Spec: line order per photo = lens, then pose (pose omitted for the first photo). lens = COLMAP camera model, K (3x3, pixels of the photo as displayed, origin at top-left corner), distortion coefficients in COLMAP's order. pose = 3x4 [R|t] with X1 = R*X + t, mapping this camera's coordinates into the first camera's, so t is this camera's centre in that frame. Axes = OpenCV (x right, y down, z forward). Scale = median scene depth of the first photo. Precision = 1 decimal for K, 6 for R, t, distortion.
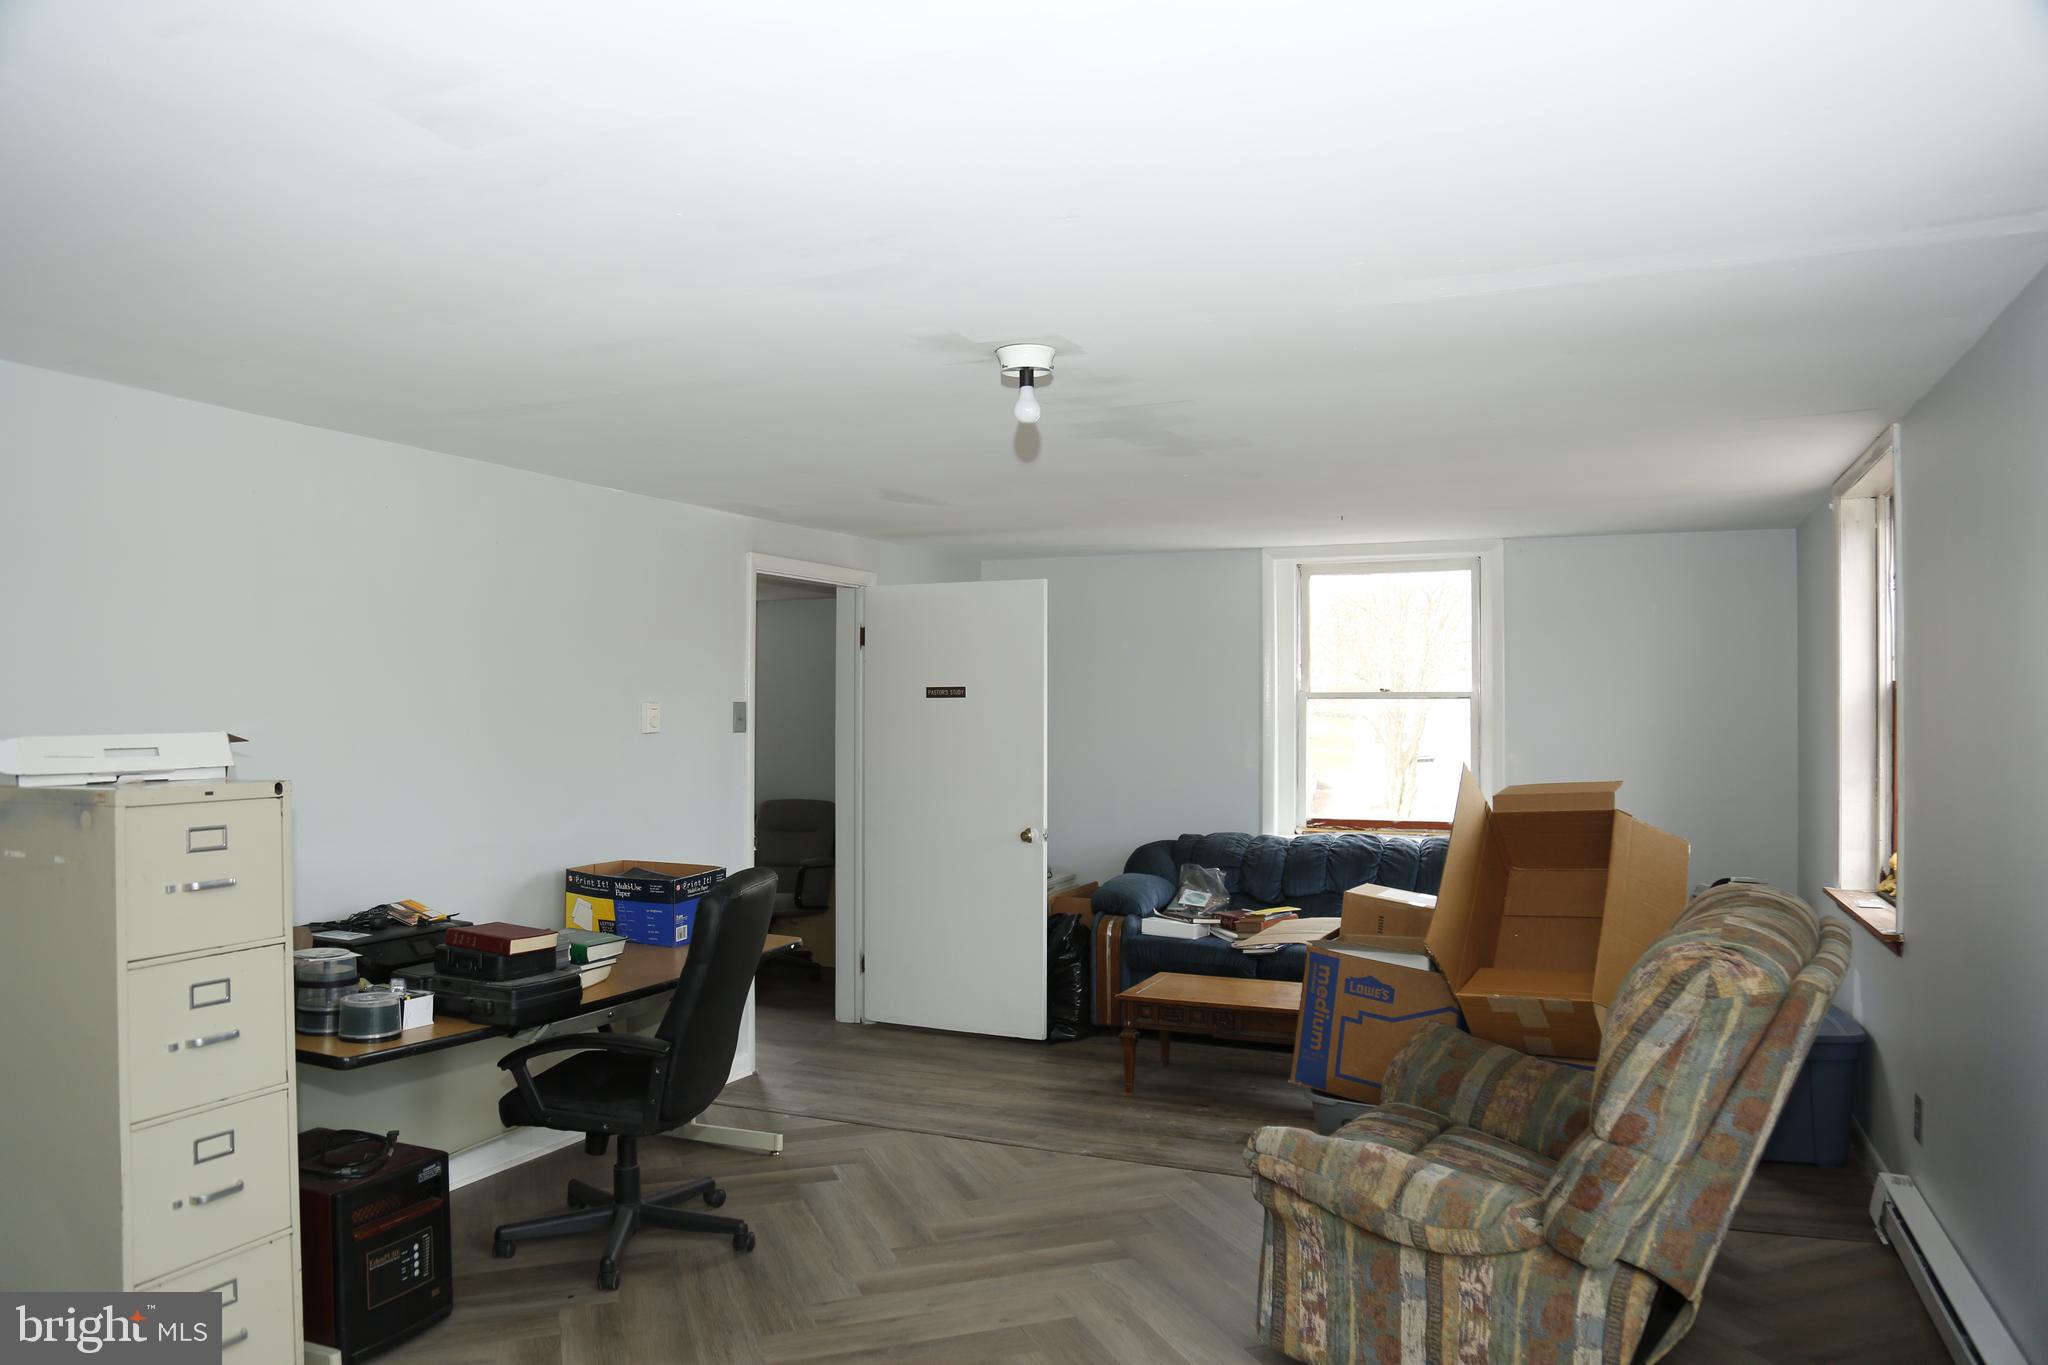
lens RADIAL K [[1396.3, 0, 1022.2], [0, 1396.3, 682.8], [0, 0, 1]] dist [-0.112671, 0.061133]
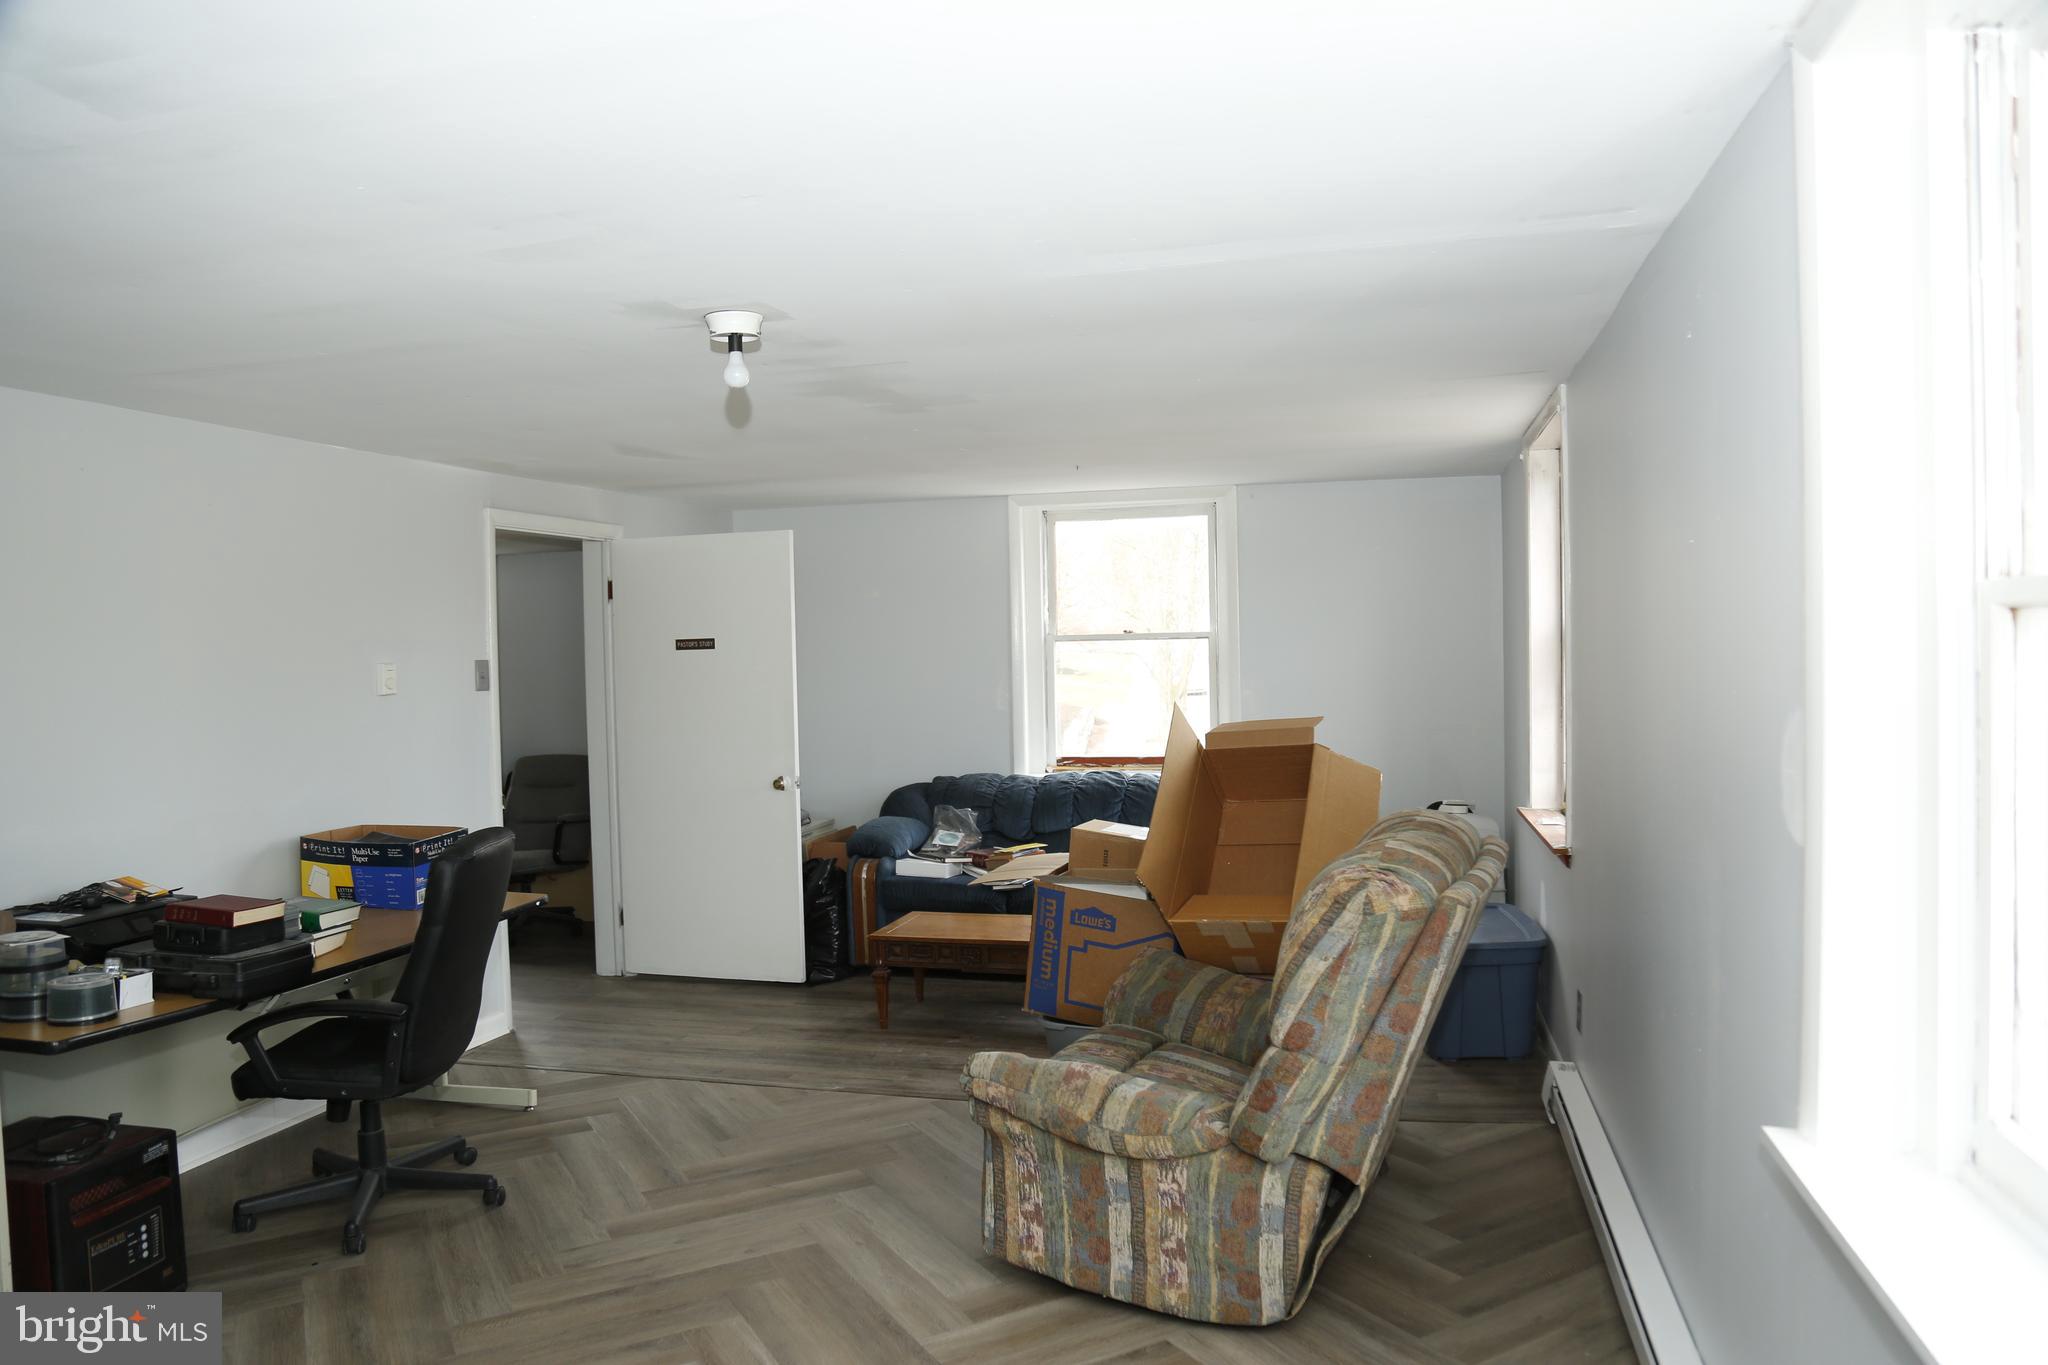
lens RADIAL K [[1396.3, 0, 1031.4], [0, 1396.3, 685.2], [0, 0, 1]] dist [-0.112671, 0.061133]
pose [[0.986678, -0.027507, 0.160345, 0.040421], [0.020329, 0.998724, 0.046237, -0.008720], [-0.161412, -0.042361, 0.985977, -0.042069]]
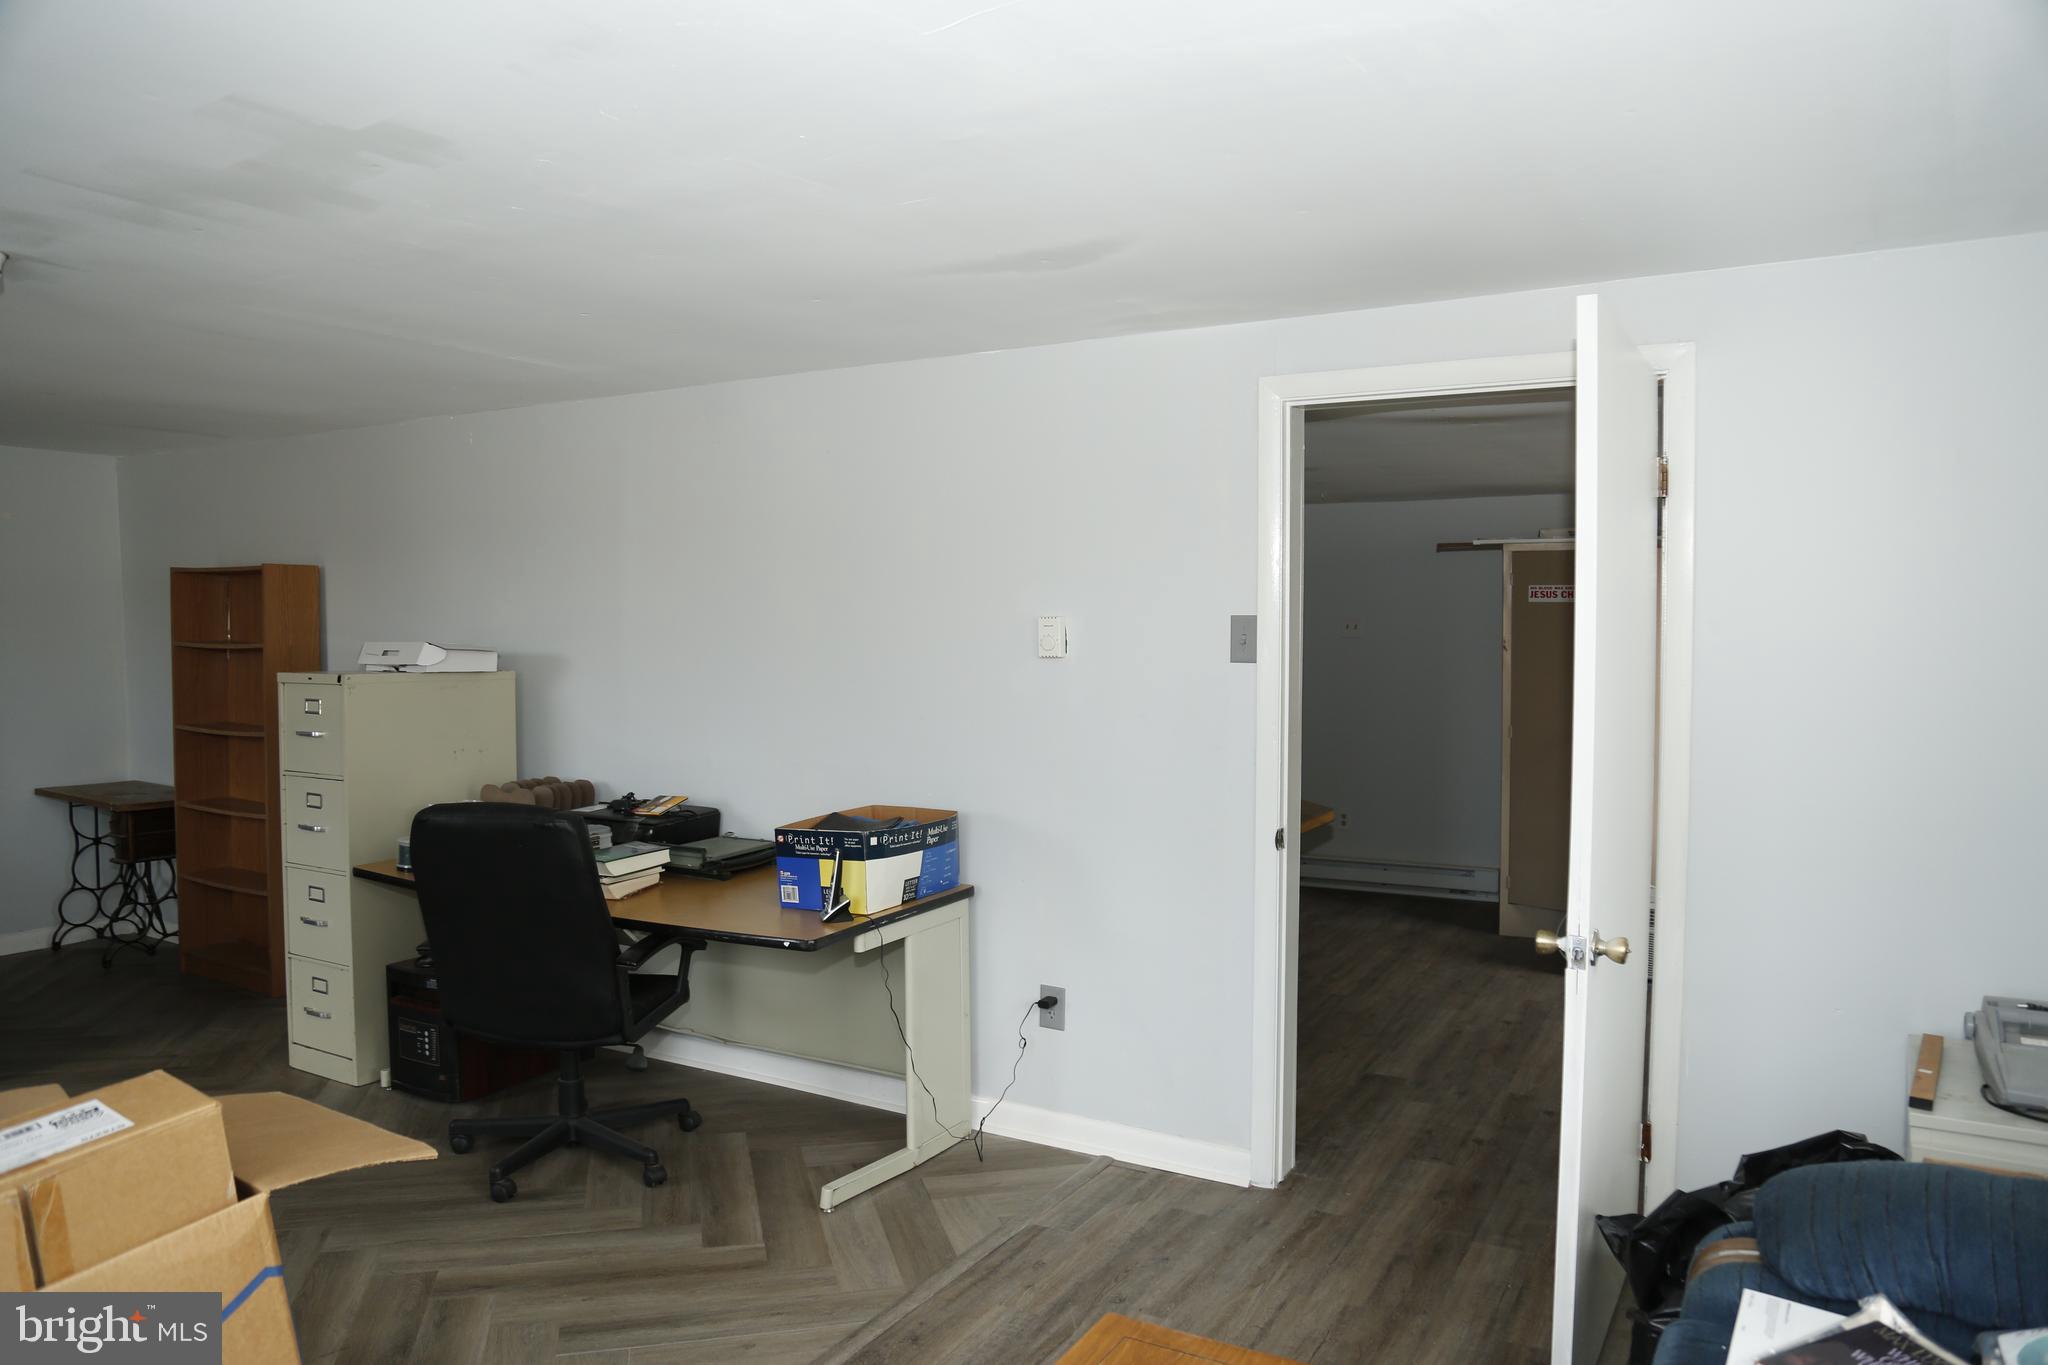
lens RADIAL K [[1396.3, 0, 1033.9], [0, 1396.3, 679.5], [0, 0, 1]] dist [-0.112671, 0.061133]
pose [[-0.118733, 0.049590, -0.991687, 0.727397], [0.032810, 0.998403, 0.045997, 0.017393], [0.992384, -0.027076, -0.120170, 1.589332]]
